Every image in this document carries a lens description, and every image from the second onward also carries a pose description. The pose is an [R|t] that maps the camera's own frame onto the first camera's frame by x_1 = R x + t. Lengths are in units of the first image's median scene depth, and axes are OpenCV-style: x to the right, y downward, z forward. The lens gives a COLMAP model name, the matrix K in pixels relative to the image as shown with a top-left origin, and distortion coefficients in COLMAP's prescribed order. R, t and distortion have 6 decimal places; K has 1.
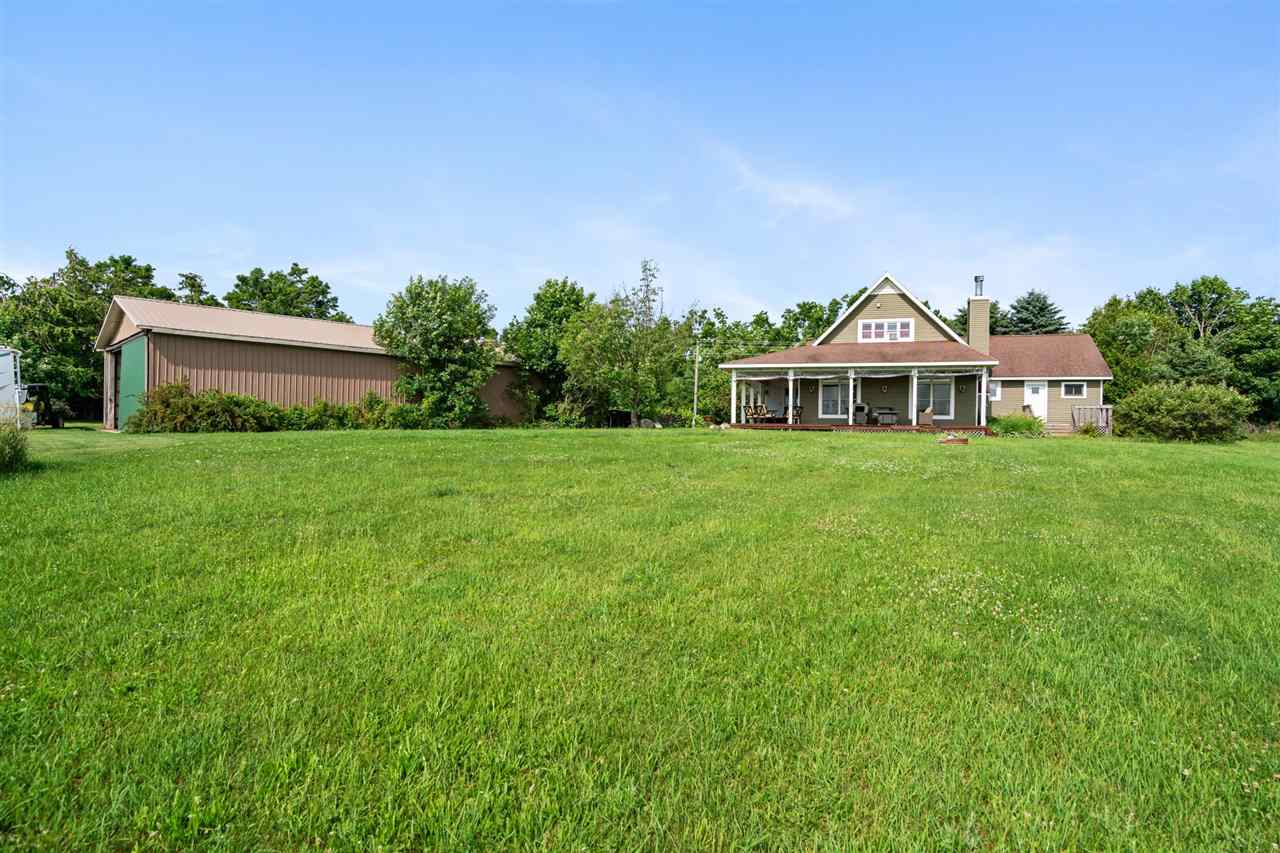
lens RADIAL K [[731.2, 0, 637.1], [0, 731.2, 431.6], [0, 0, 1]] dist [-0.000593, -0.001755]
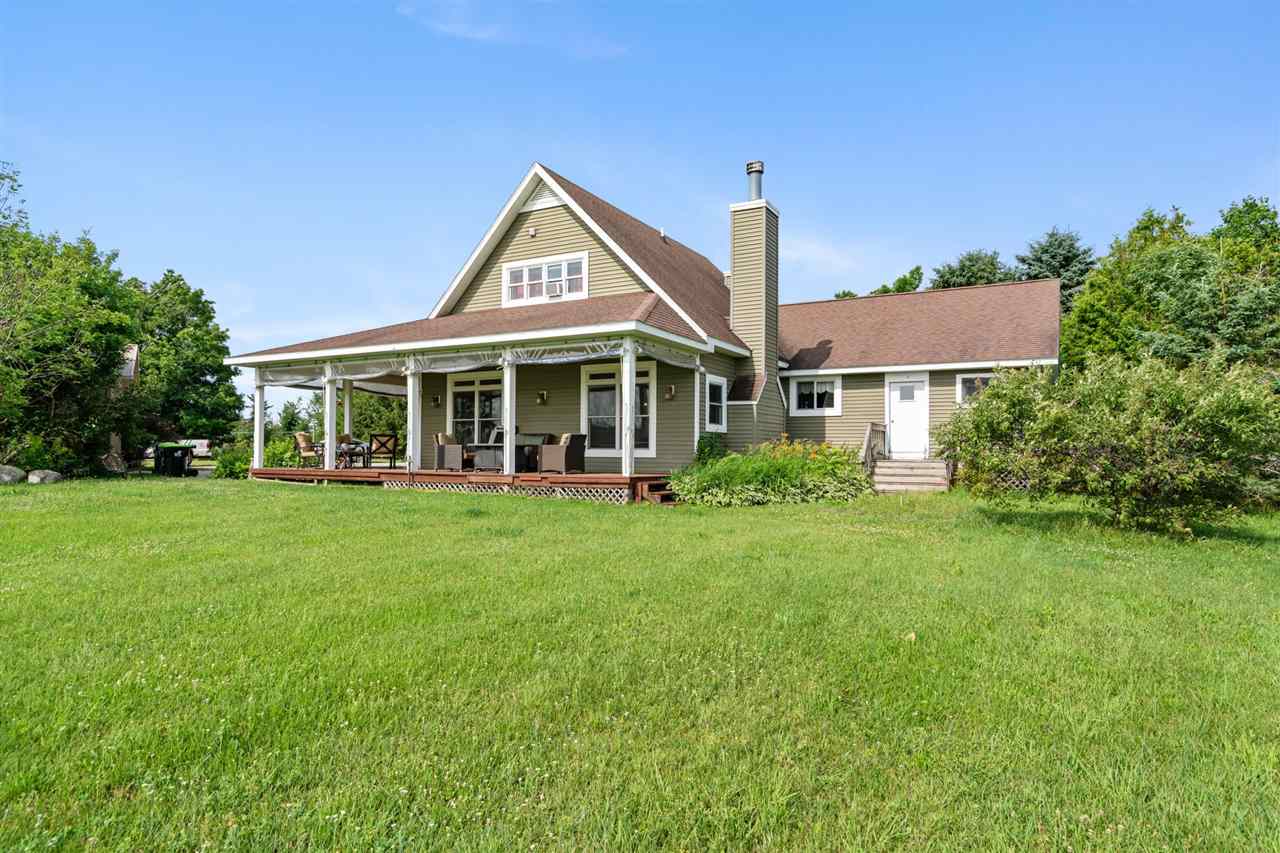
lens RADIAL K [[760.4, 0, 639.6], [0, 760.4, 433.7], [0, 0, 1]] dist [-0.004967, 0.000250]
pose [[0.979805, -0.015207, -0.199374, 0.503047], [0.009478, 0.999515, -0.029657, -0.017087], [0.199728, 0.027169, 0.979475, 0.501193]]
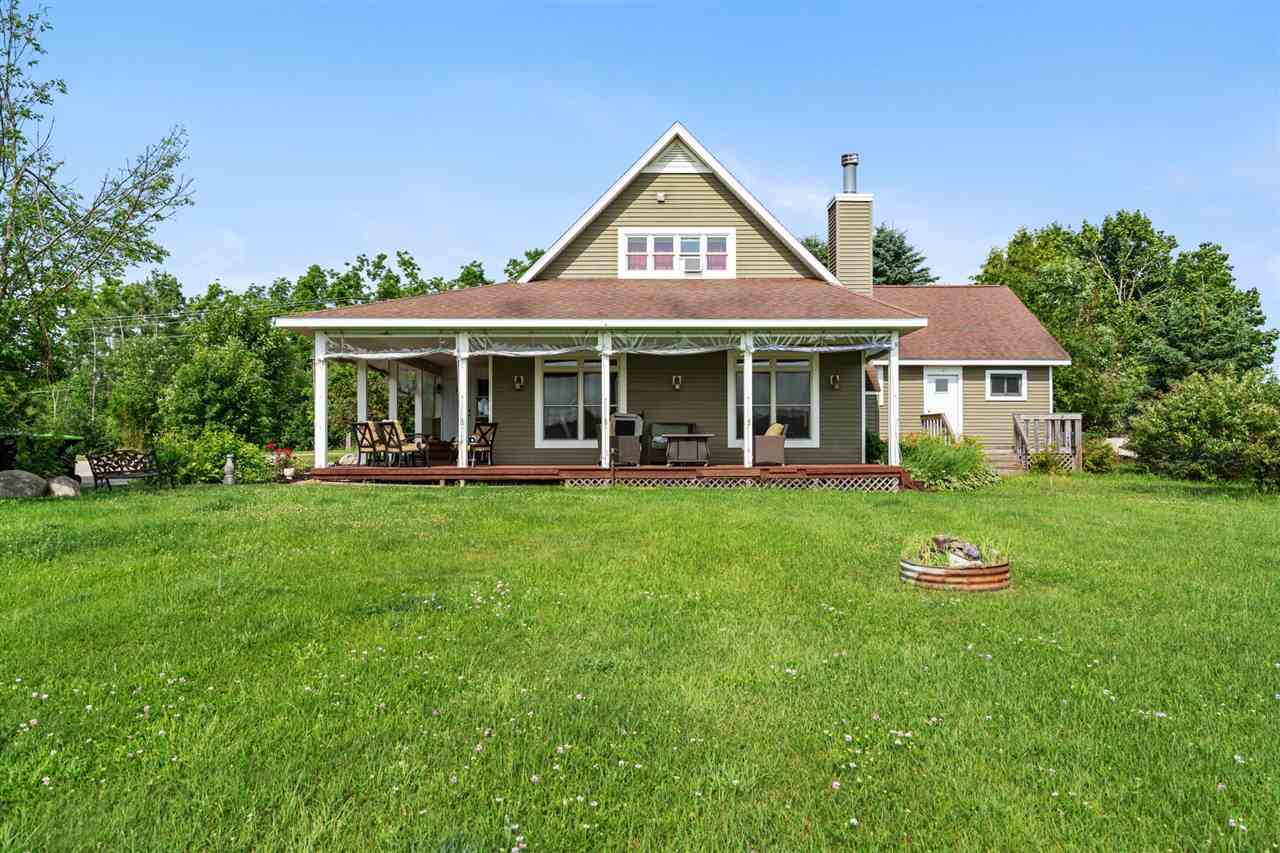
lens RADIAL K [[952.7, 0, 642.0], [0, 952.7, 426.4], [0, 0, 1]] dist [0.003804, 0.004113]
pose [[0.949420, -0.012294, 0.313769, 0.131711], [0.015811, 0.999837, -0.008666, -0.025887], [-0.313612, 0.013189, 0.949460, 0.443403]]
